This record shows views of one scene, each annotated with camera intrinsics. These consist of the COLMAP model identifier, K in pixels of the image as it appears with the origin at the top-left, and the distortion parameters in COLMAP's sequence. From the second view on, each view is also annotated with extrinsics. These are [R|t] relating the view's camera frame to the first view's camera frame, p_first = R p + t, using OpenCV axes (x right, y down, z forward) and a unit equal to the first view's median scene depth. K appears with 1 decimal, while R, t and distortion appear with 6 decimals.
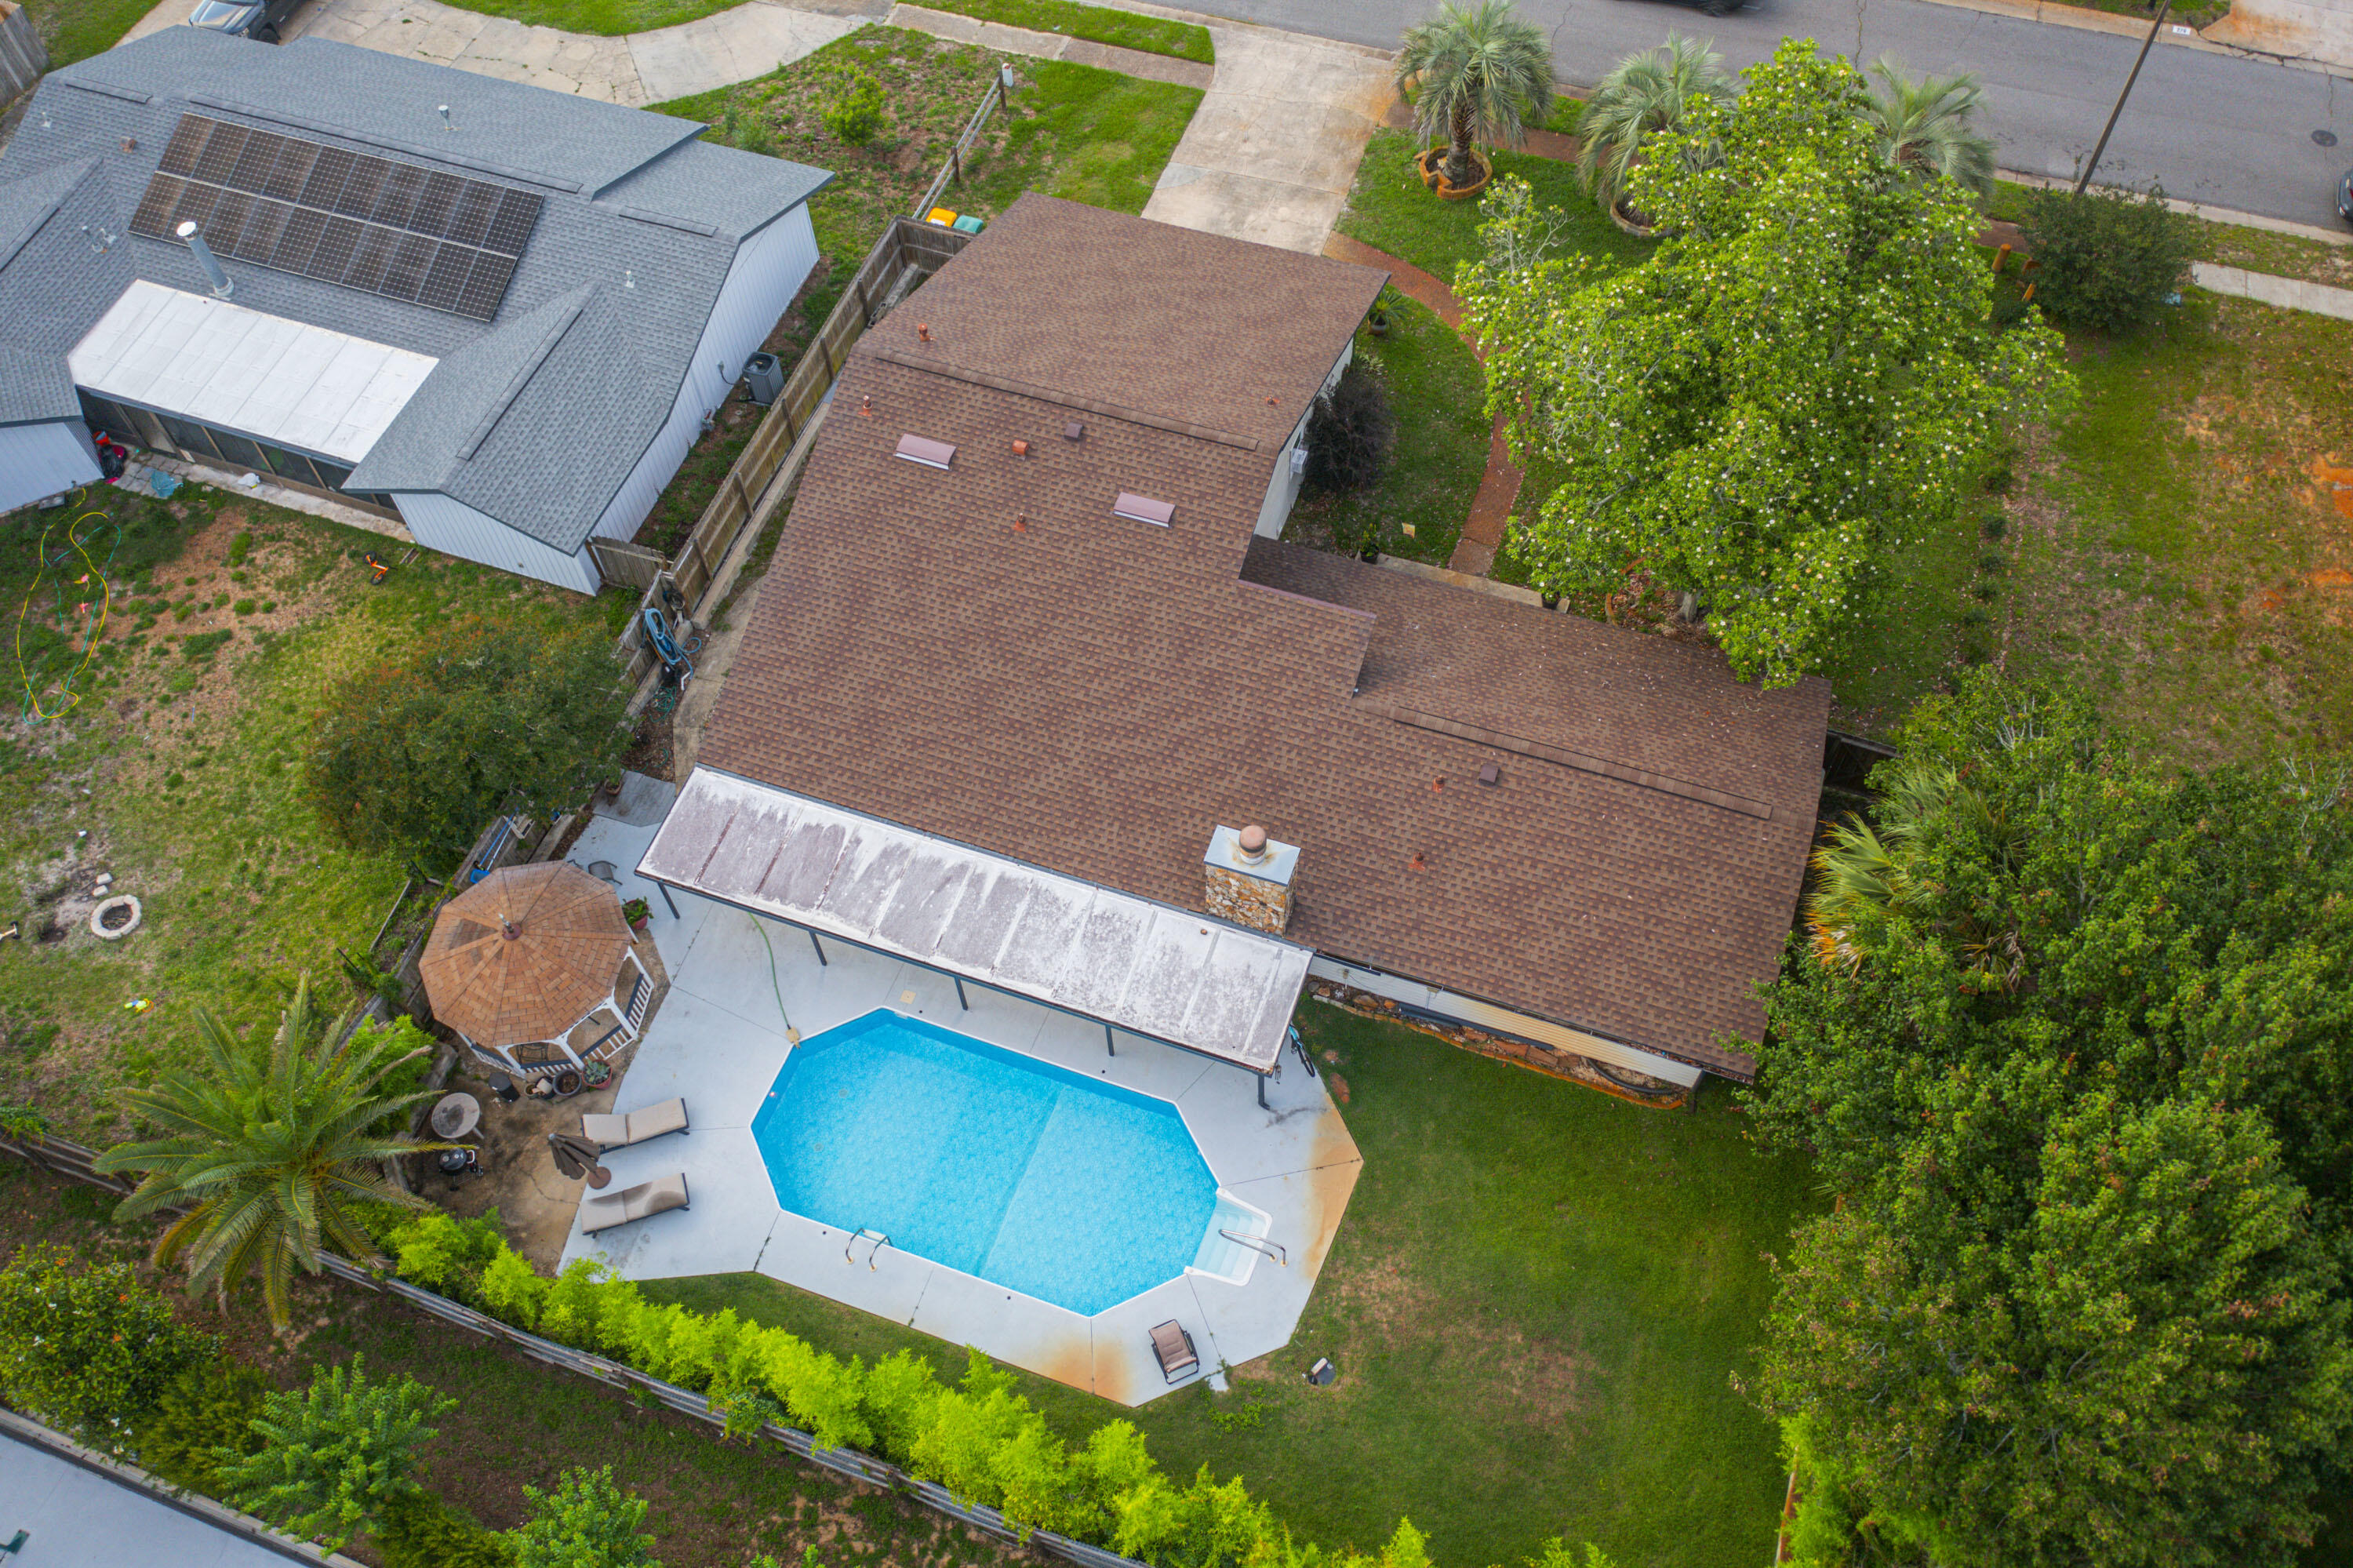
lens RADIAL K [[1876.4, 0, 1178.0], [0, 1876.4, 787.0], [0, 0, 1]] dist [-0.017458, -0.000861]
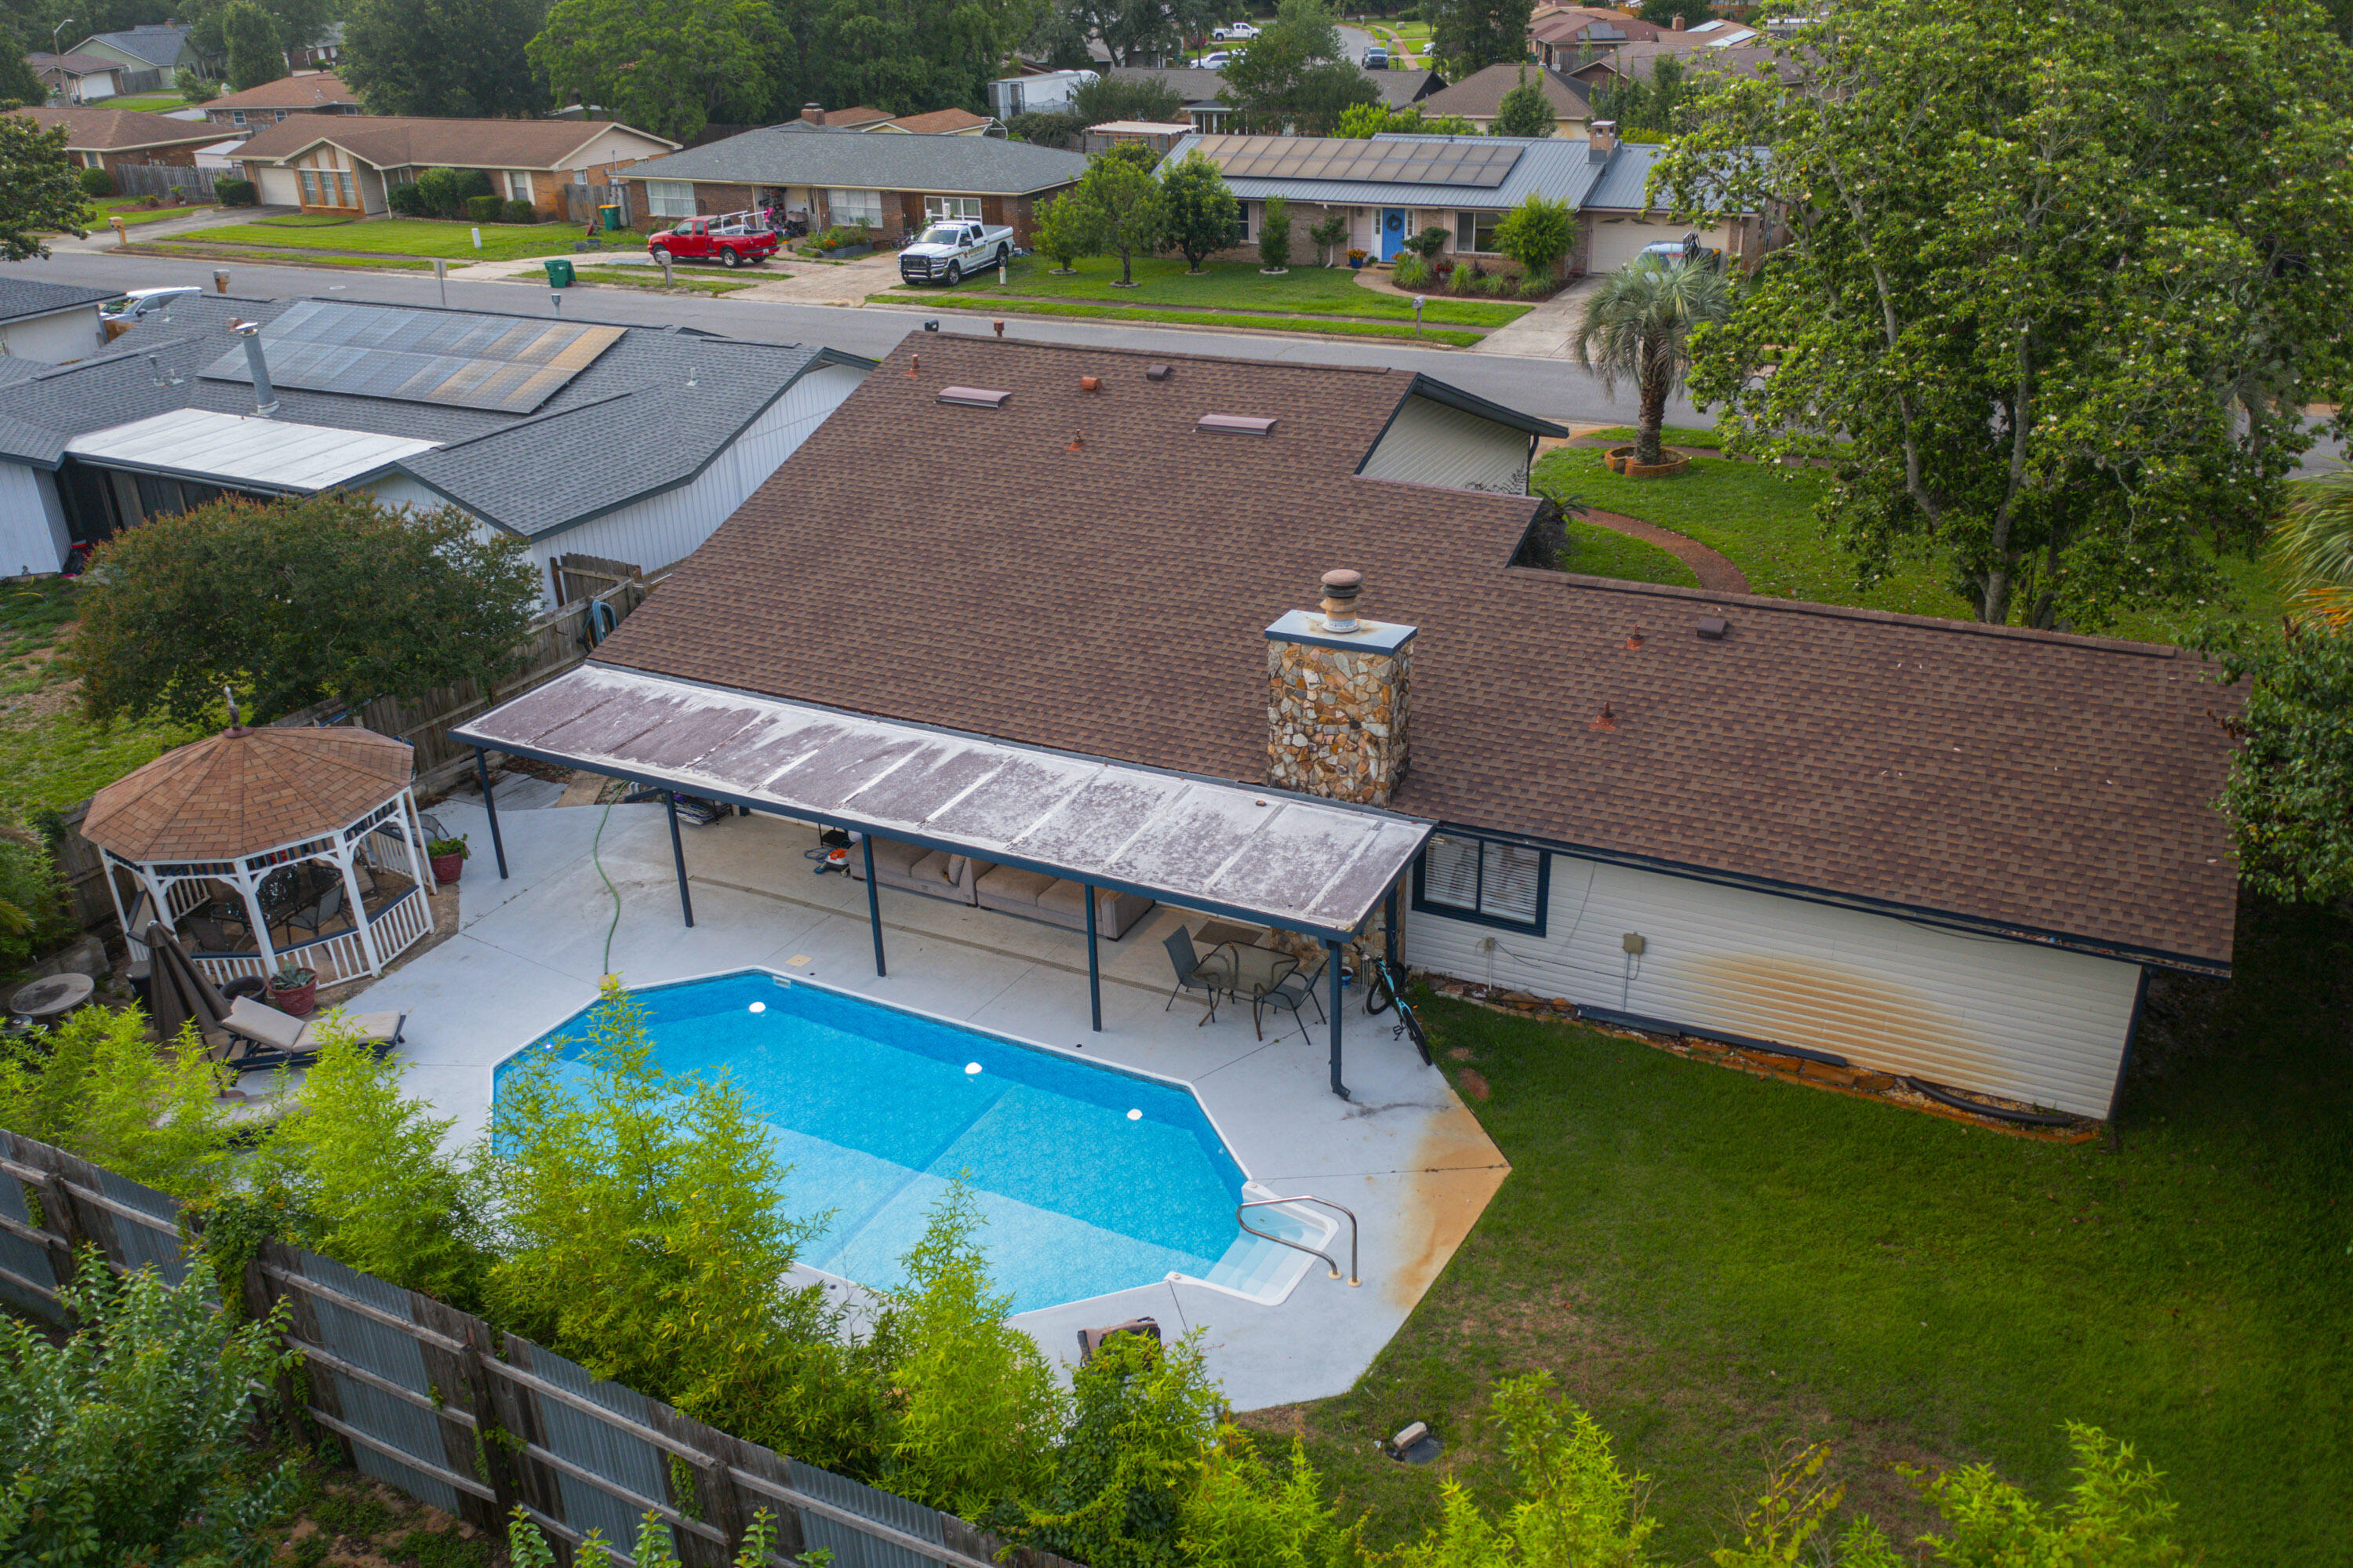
lens RADIAL K [[1876.4, 0, 1176.5], [0, 1876.4, 781.9], [0, 0, 1]] dist [-0.017458, -0.000861]
pose [[0.991380, 0.053561, -0.119573, 0.060534], [-0.109530, 0.839615, -0.532024, 0.408960], [0.071899, 0.540535, 0.838244, 0.463505]]
